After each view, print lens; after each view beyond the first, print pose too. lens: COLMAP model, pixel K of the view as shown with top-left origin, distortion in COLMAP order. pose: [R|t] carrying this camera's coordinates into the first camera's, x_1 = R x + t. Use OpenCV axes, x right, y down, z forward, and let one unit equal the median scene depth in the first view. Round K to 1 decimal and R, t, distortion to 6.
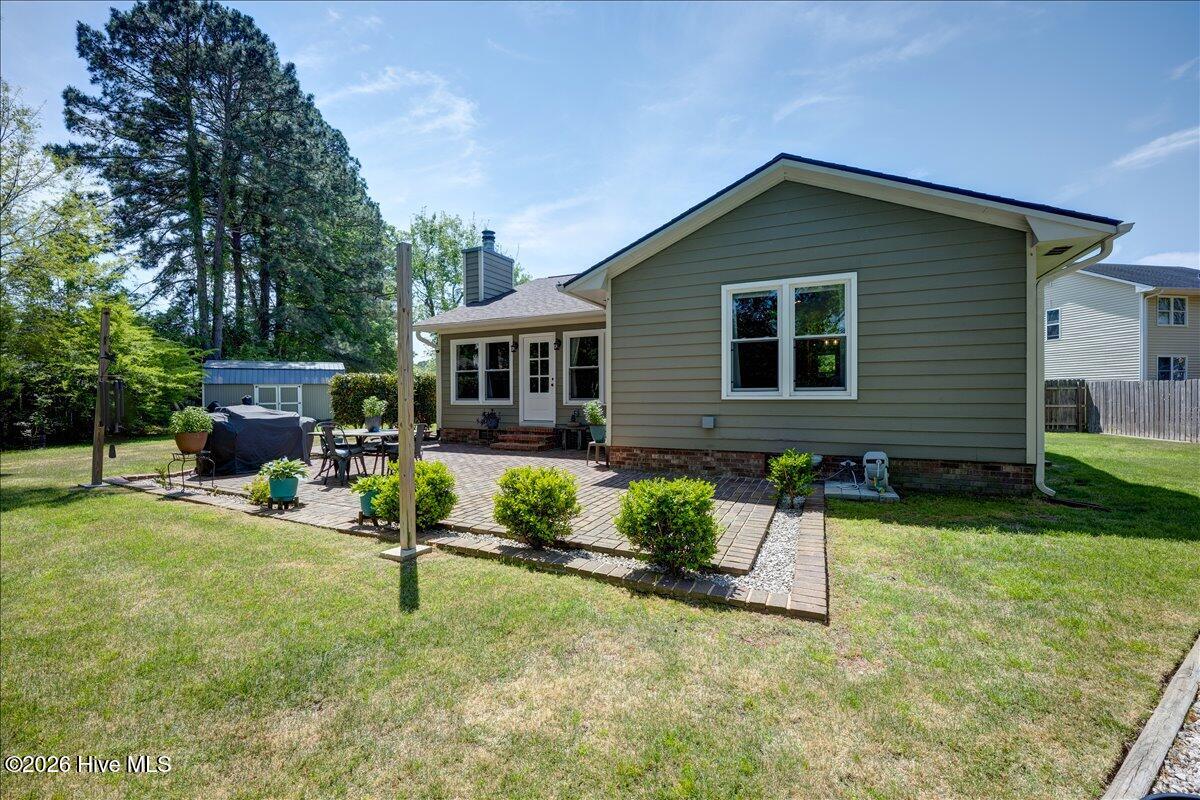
lens RADIAL K [[480.1, 0, 592.7], [0, 480.1, 398.6], [0, 0, 1]] dist [-0.013786, -0.000115]
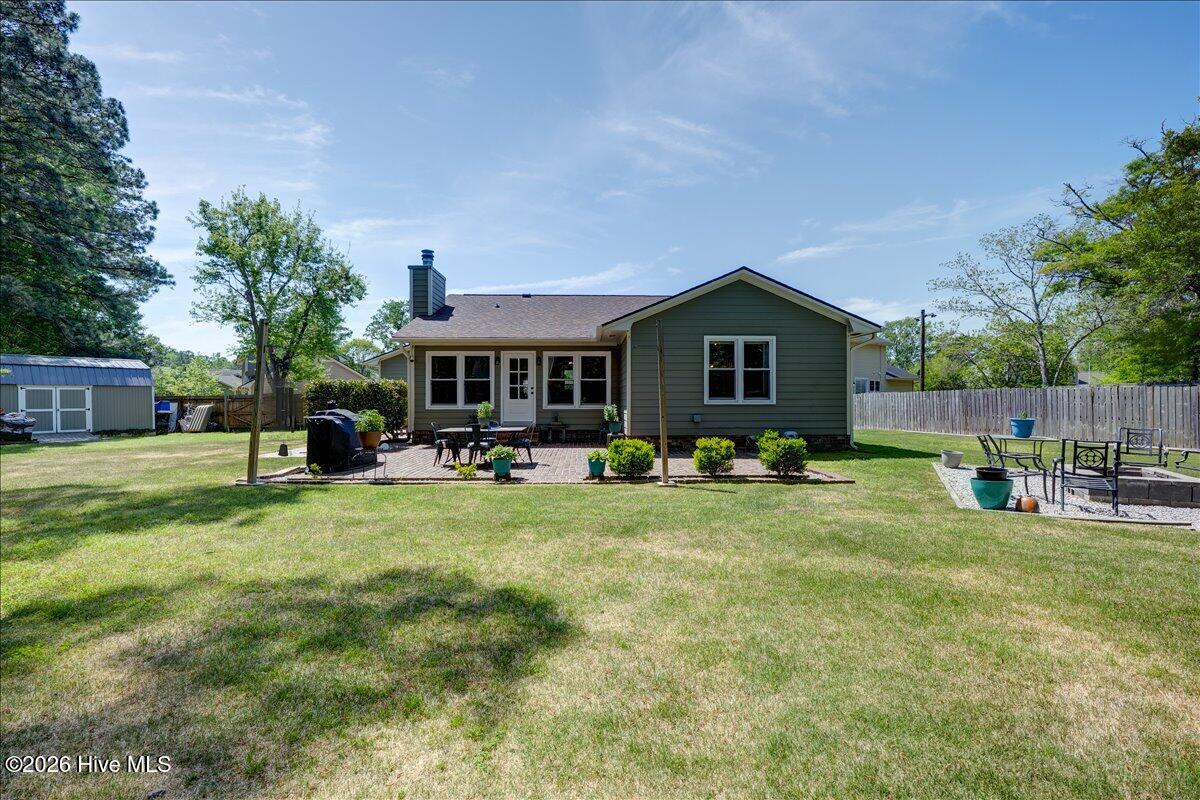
lens RADIAL K [[480.1, 0, 593.6], [0, 480.1, 399.9], [0, 0, 1]] dist [-0.013786, -0.000115]
pose [[0.893430, 0.005884, 0.449163, -0.513320], [-0.000843, 0.999934, -0.011423, 0.003510], [-0.449201, 0.009827, 0.893377, -0.194145]]
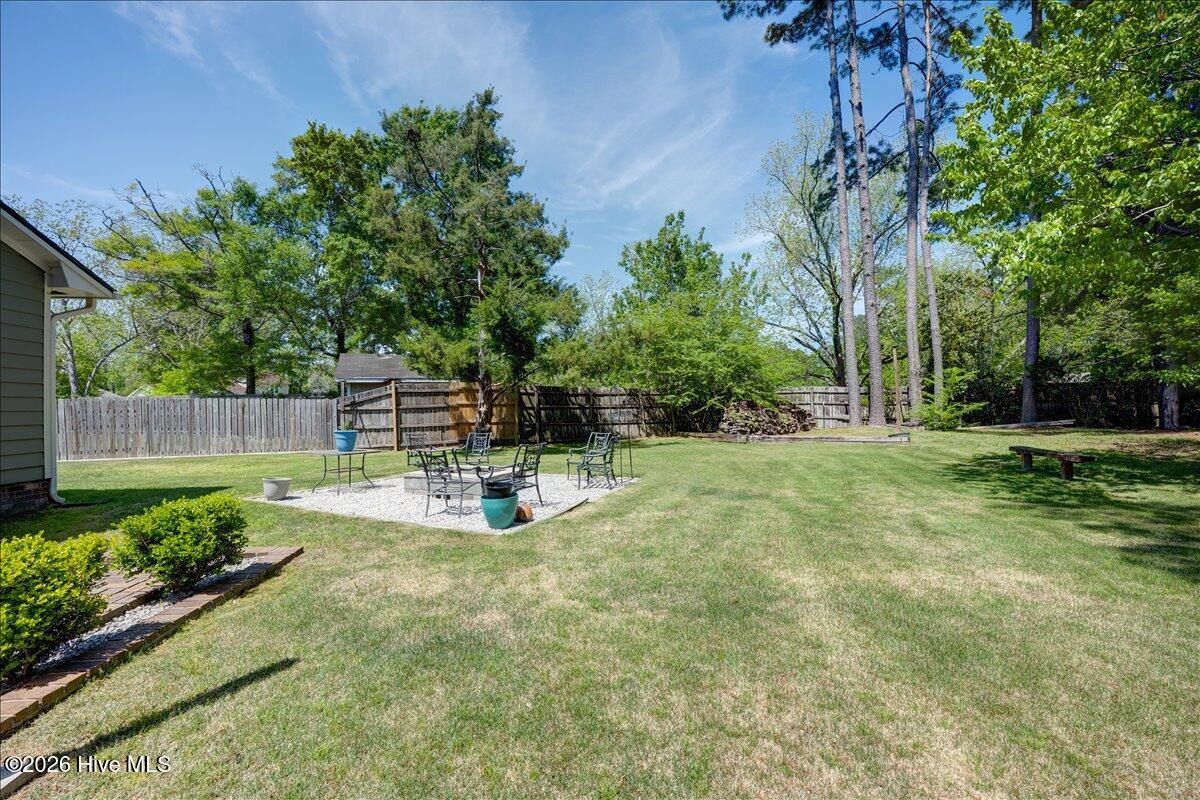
lens RADIAL K [[480.1, 0, 599.1], [0, 480.1, 400.4], [0, 0, 1]] dist [-0.013786, -0.000115]
pose [[-0.551588, 0.023602, 0.833783, -0.355853], [0.019859, 0.999688, -0.015160, -0.002113], [-0.833881, 0.008196, -0.551884, 0.255990]]
